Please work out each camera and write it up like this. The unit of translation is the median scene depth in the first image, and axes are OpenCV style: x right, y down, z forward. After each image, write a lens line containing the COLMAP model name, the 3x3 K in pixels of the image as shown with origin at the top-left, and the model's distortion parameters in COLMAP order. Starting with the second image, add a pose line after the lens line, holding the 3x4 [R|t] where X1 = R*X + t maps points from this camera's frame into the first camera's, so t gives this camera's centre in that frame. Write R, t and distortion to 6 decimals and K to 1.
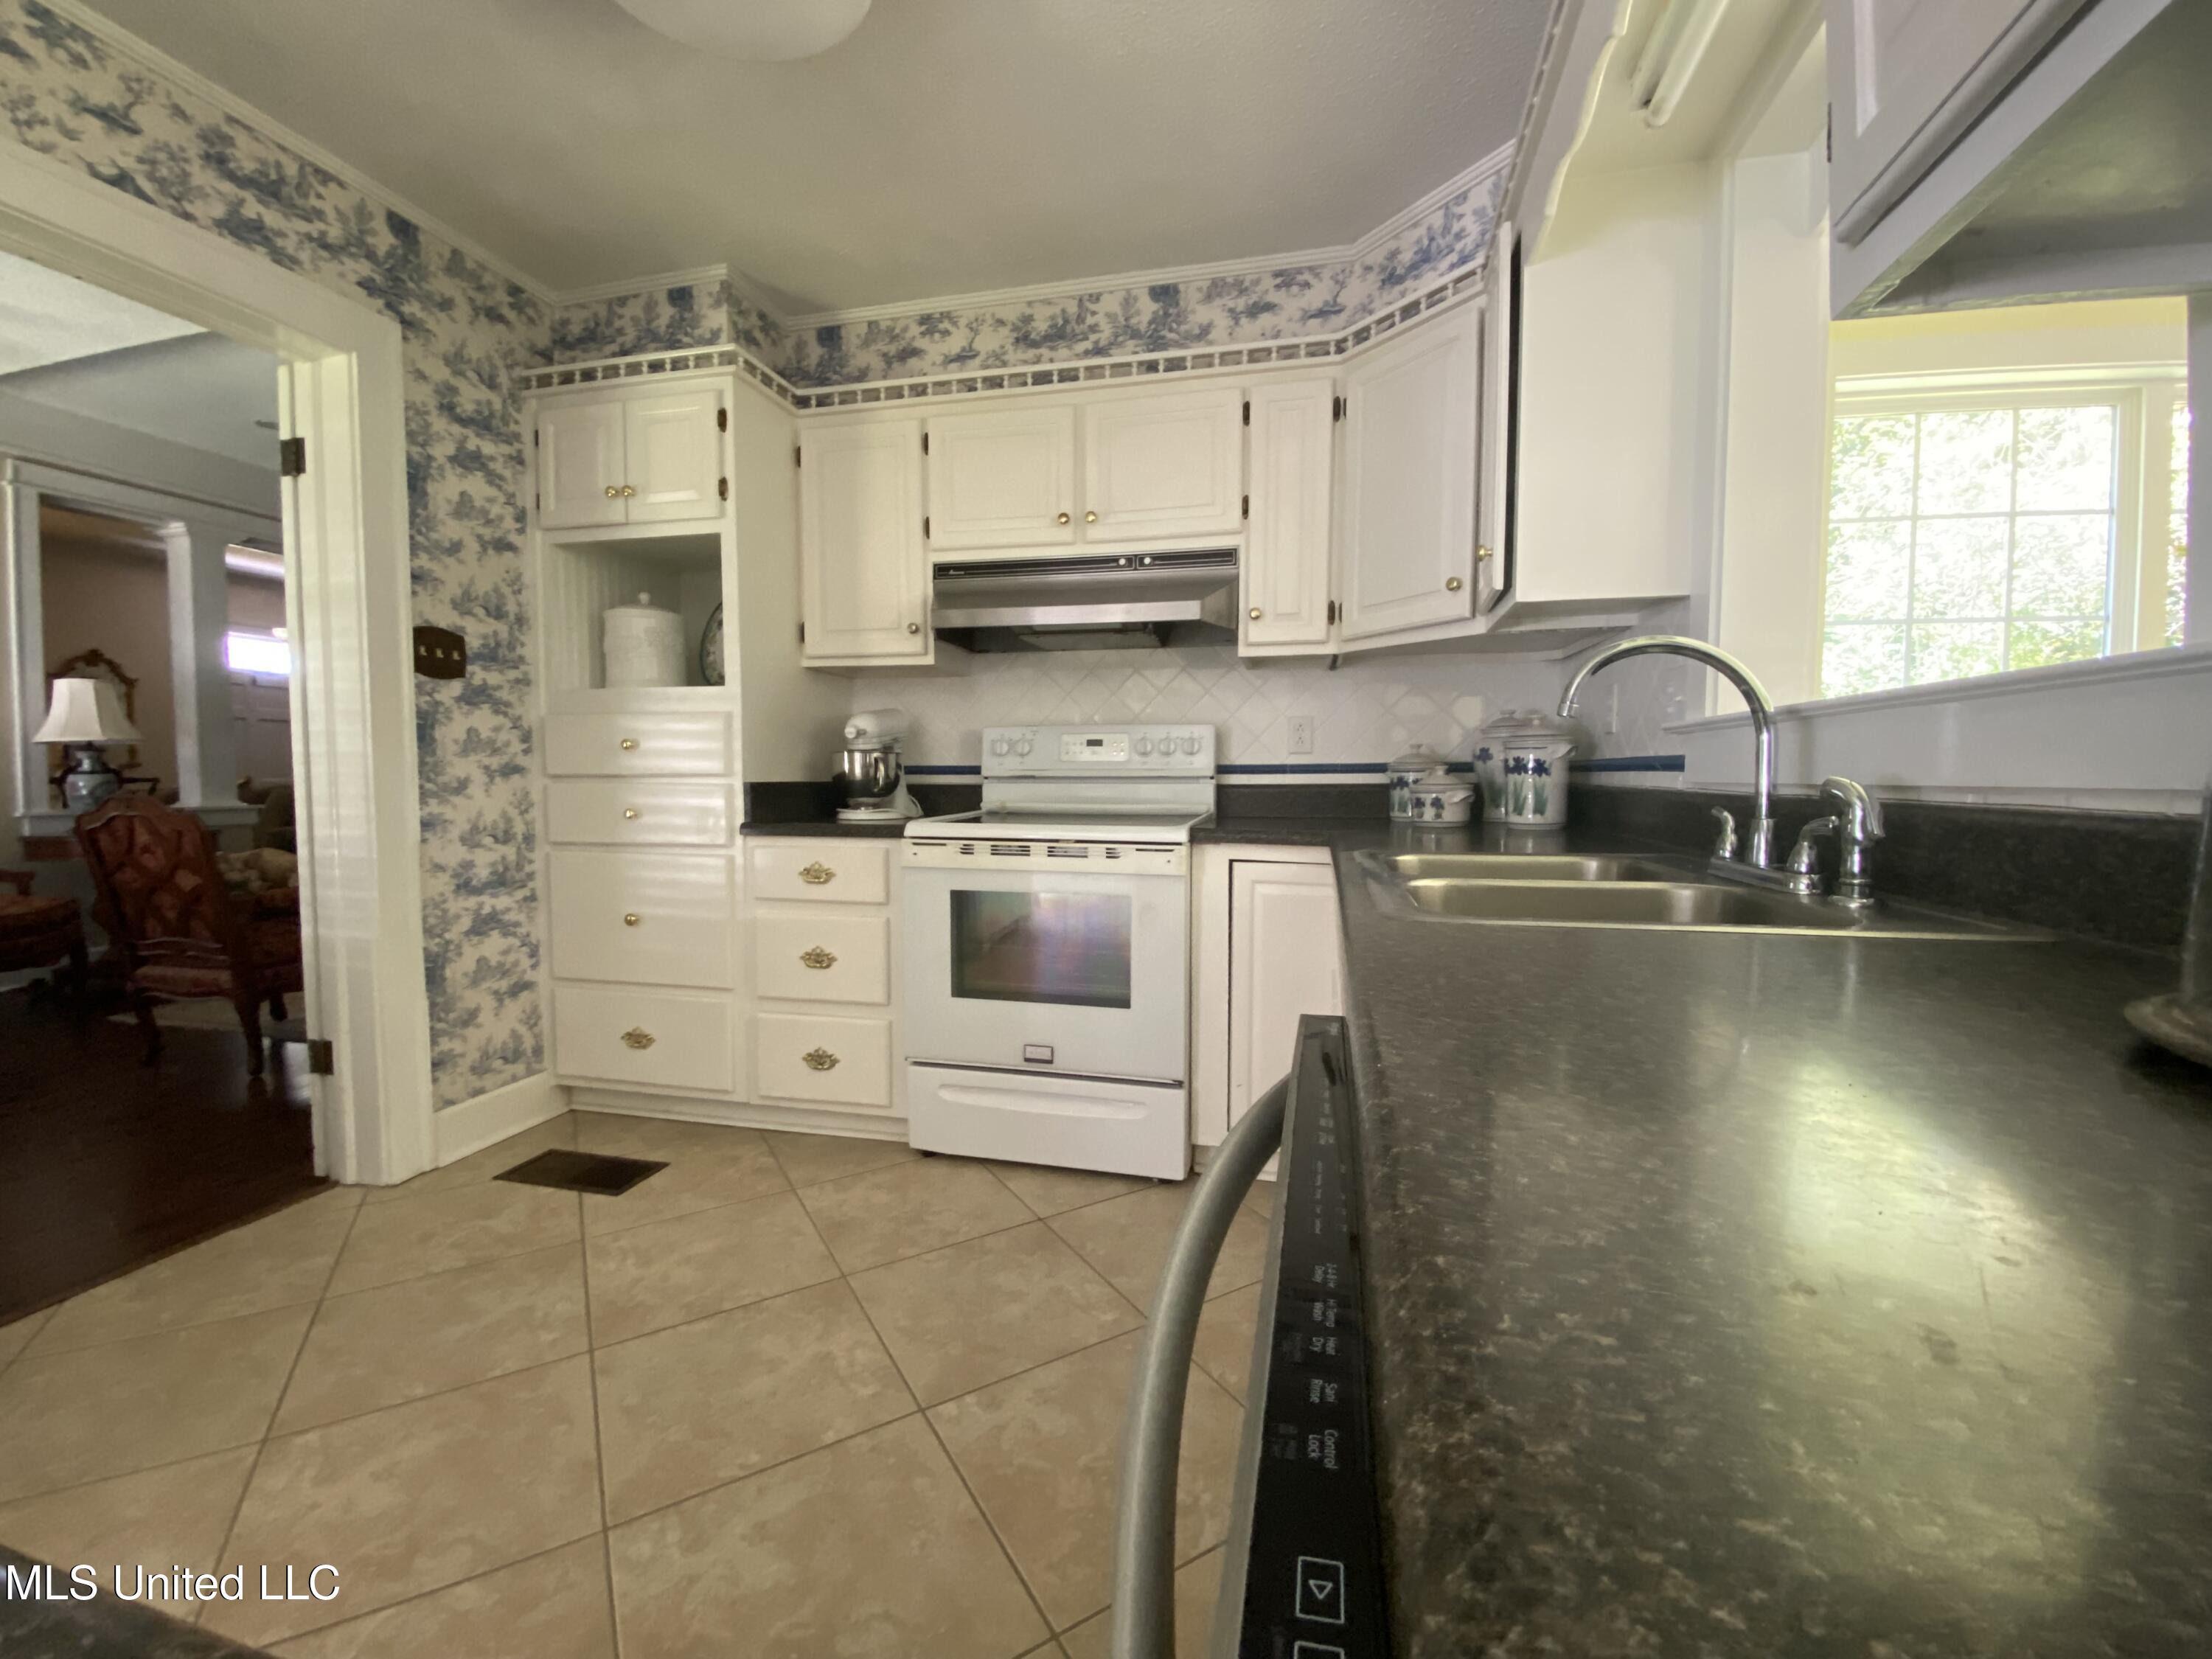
lens RADIAL K [[909.7, 0, 1110.5], [0, 909.7, 830.7], [0, 0, 1]] dist [0.001112, -0.012580]
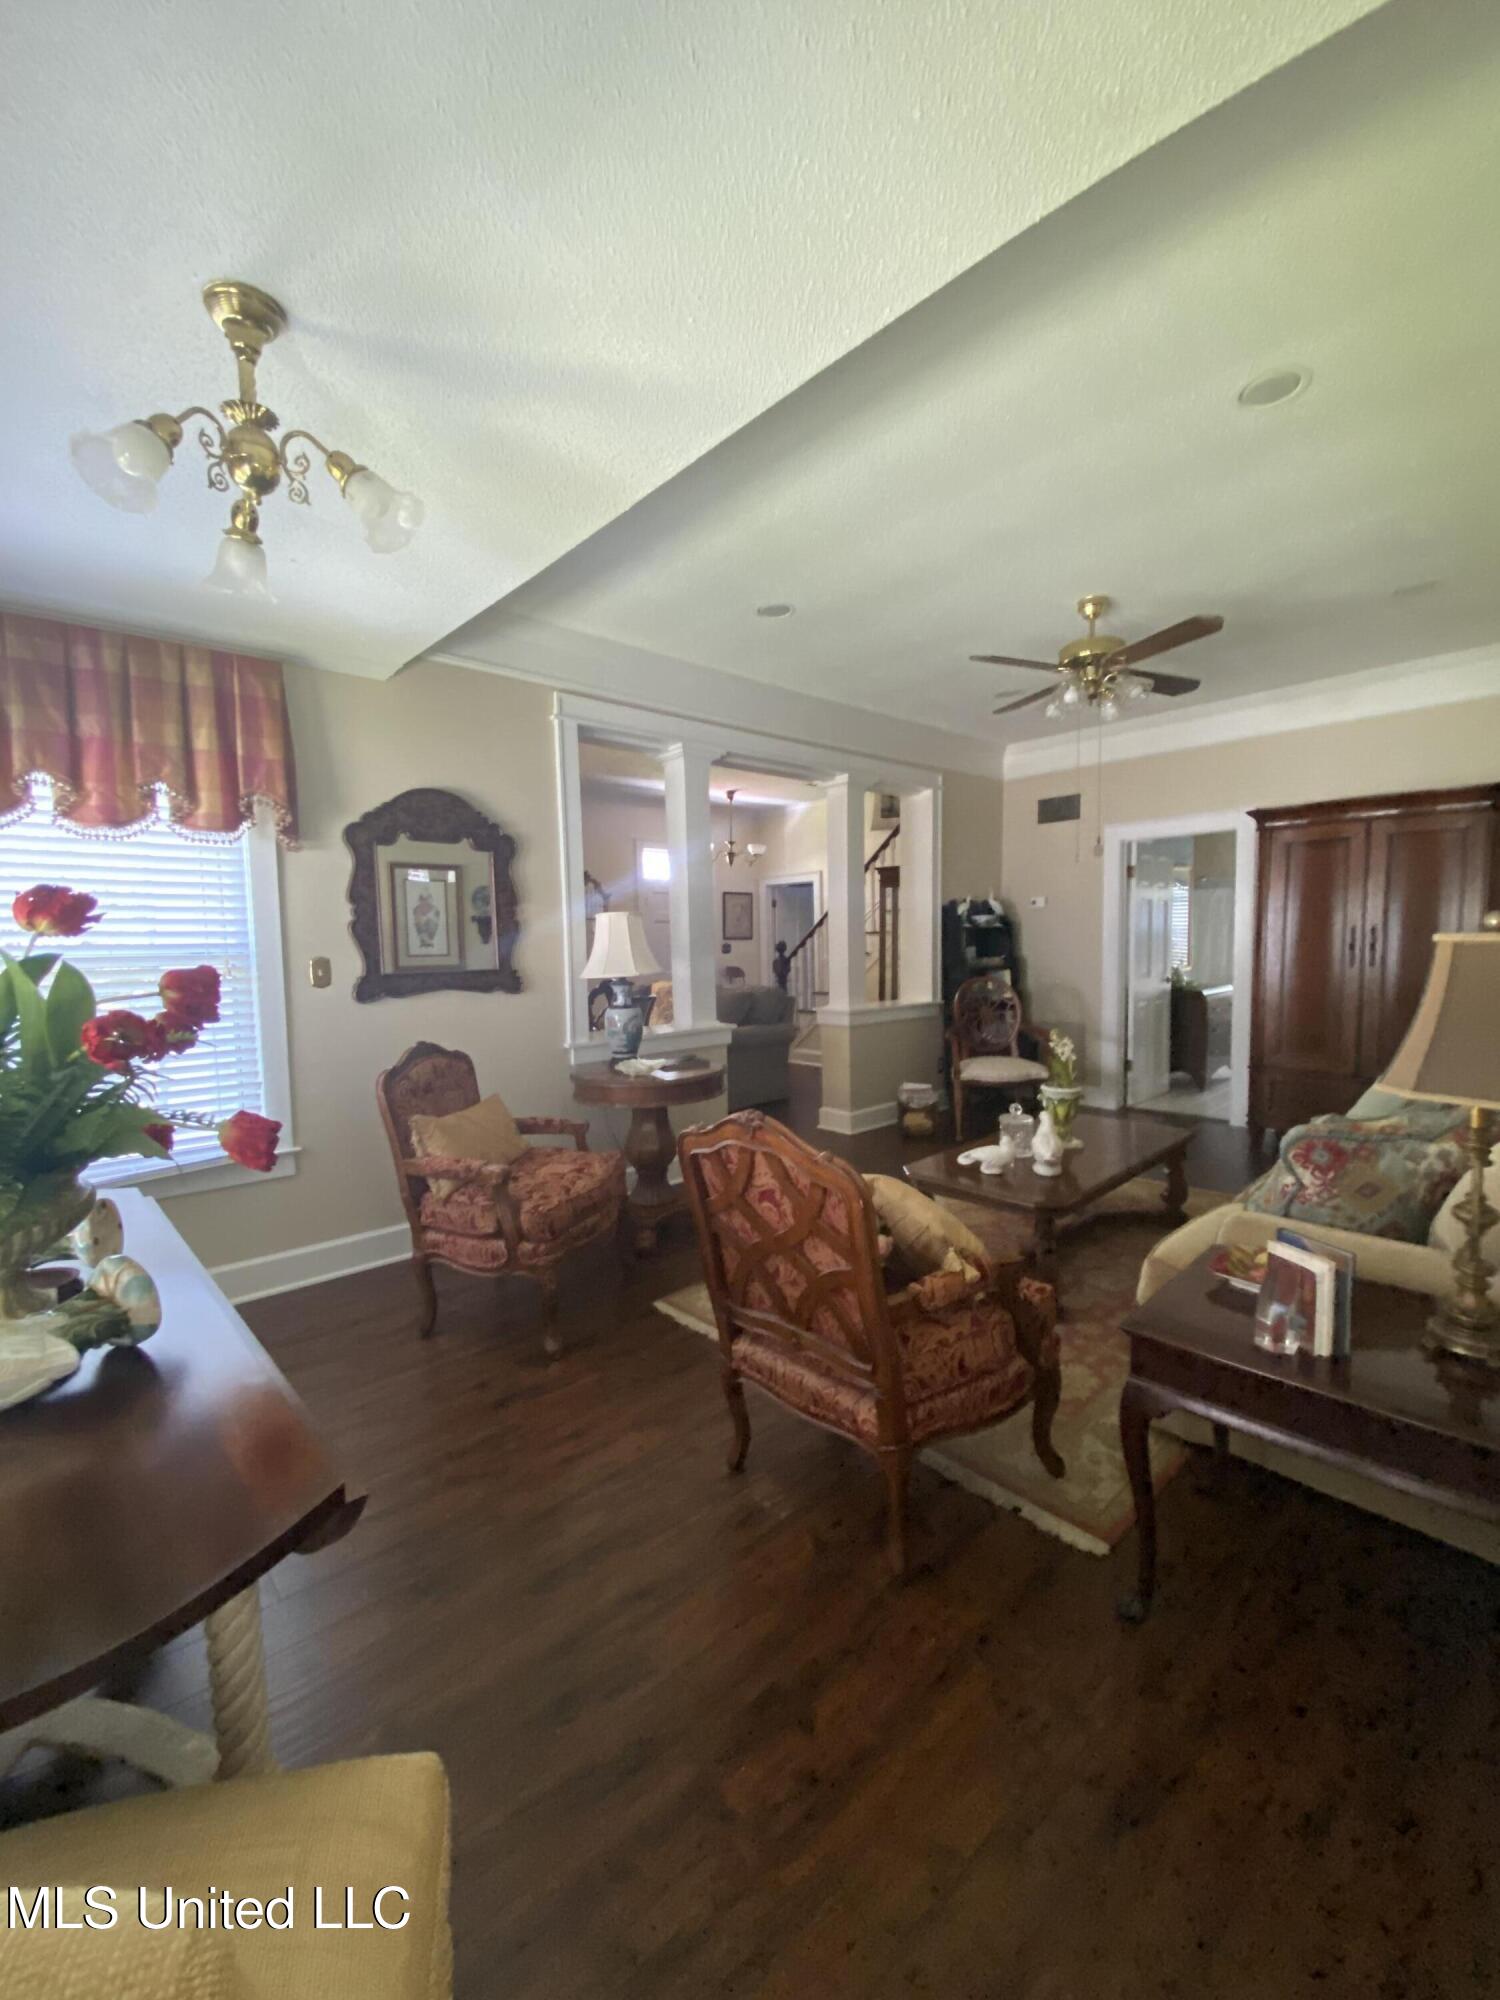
lens RADIAL K [[812.3, 0, 762.0], [0, 812.3, 1003.0], [0, 0, 1]] dist [0.014328, -0.012416]
pose [[0.825600, 0.026351, -0.563640, -0.523428], [-0.012901, 0.999529, 0.027833, -0.096557], [0.564108, -0.015707, 0.825552, 0.355399]]
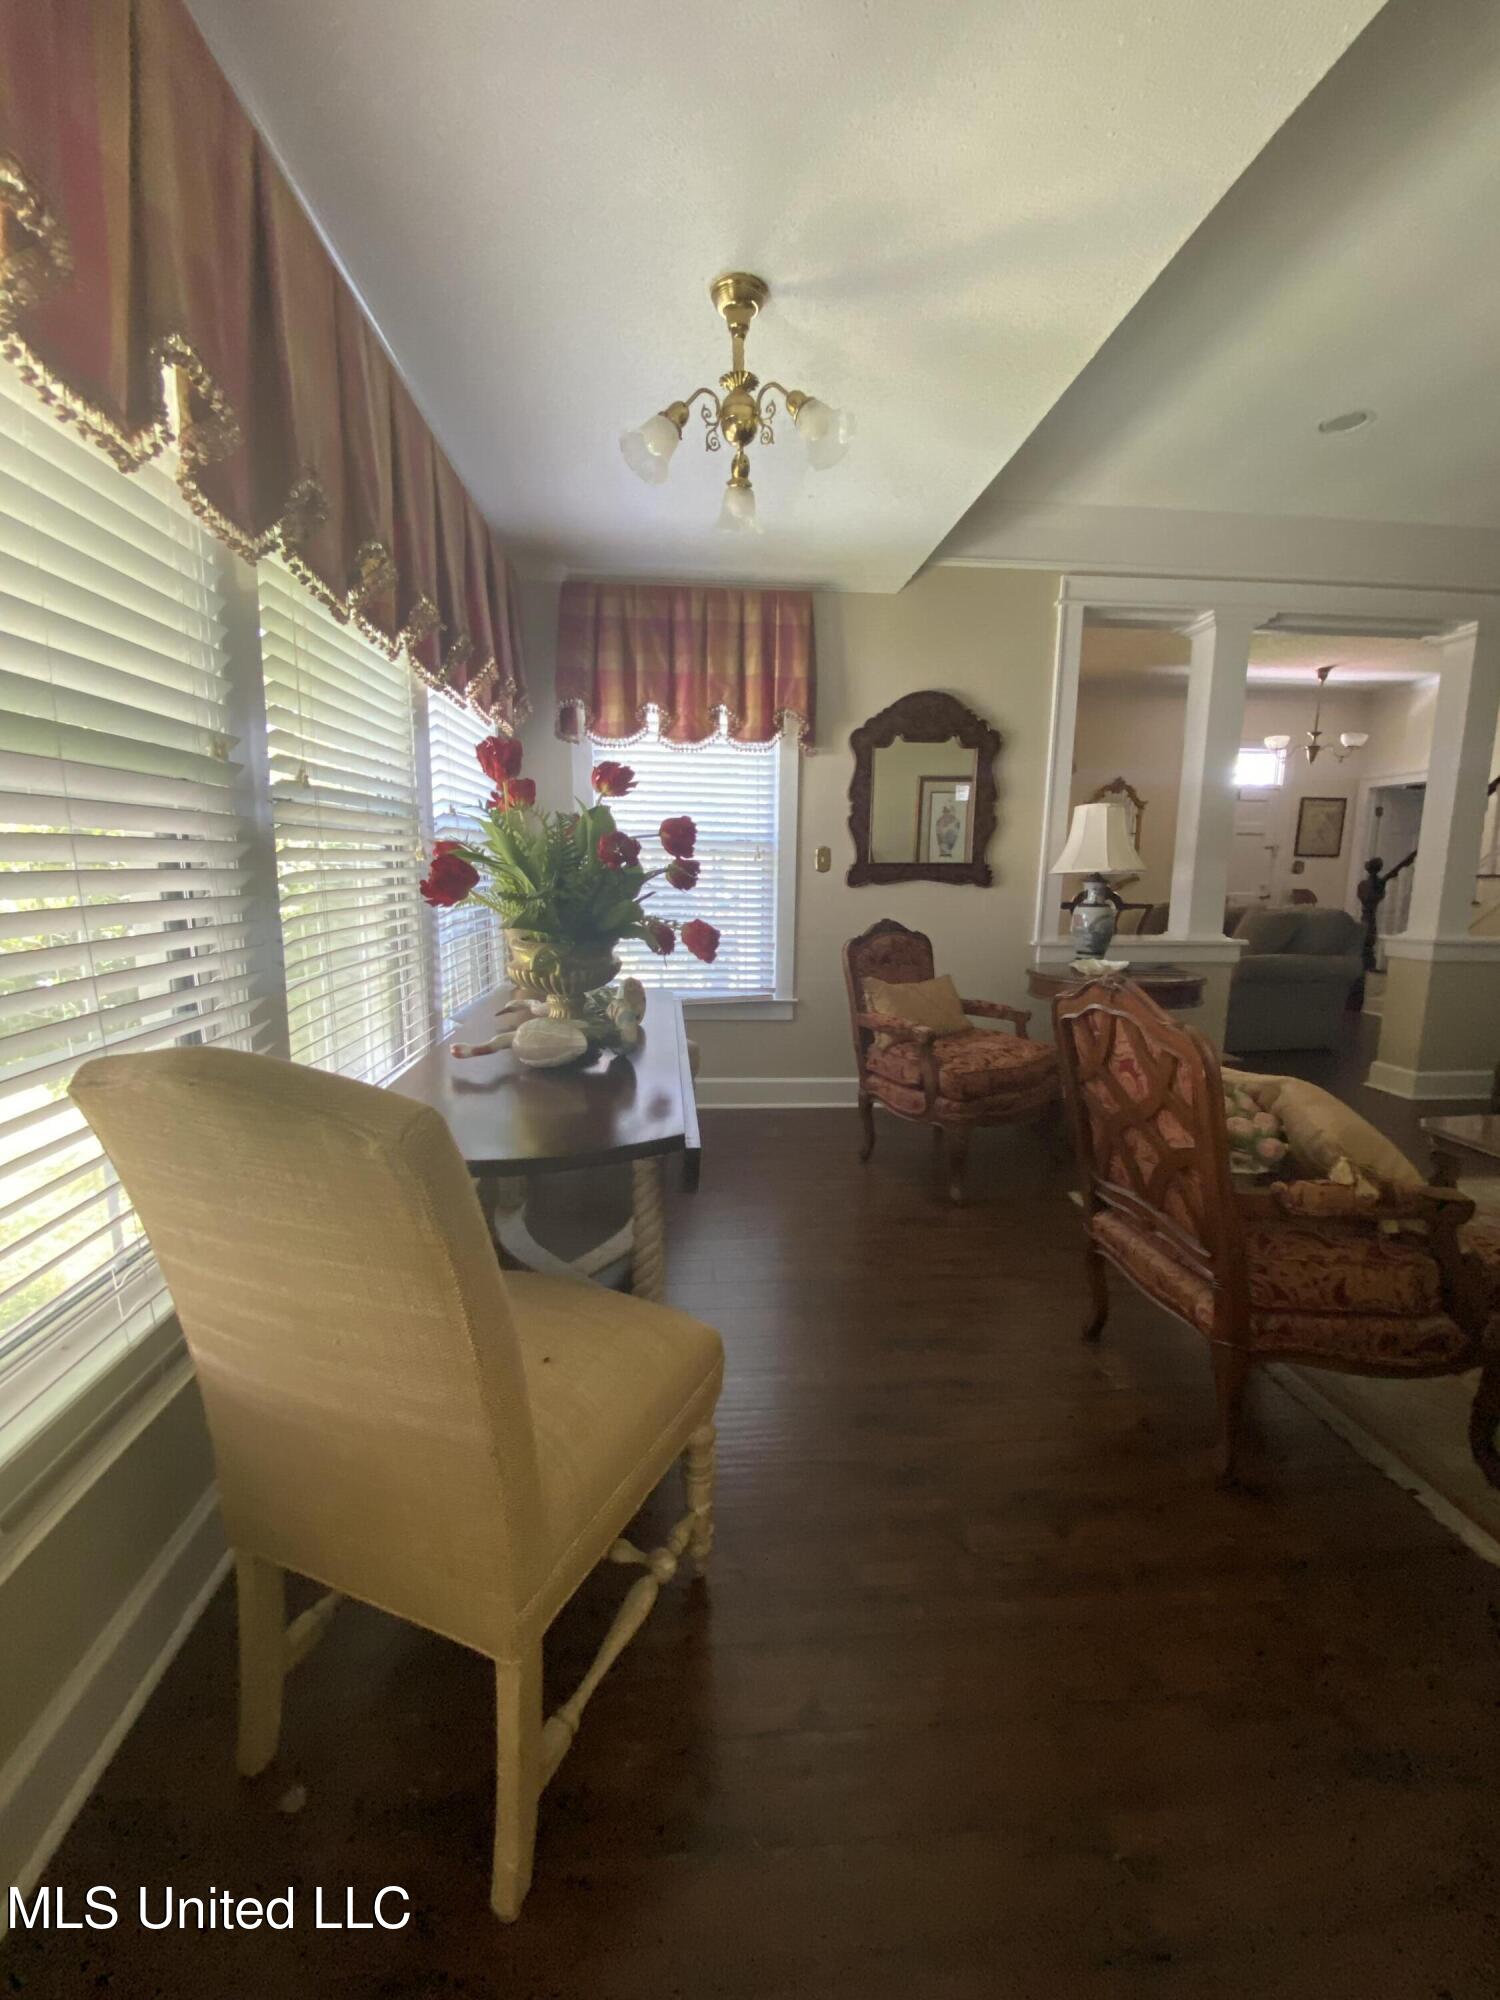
lens RADIAL K [[813.0, 0, 756.3], [0, 813.0, 1006.2], [0, 0, 1]] dist [0.066790, -0.050990]
pose [[0.311724, 0.158320, -0.936890, -0.426319], [-0.064568, 0.987271, 0.145350, -0.063860], [0.947976, 0.015184, 0.317979, 0.388734]]
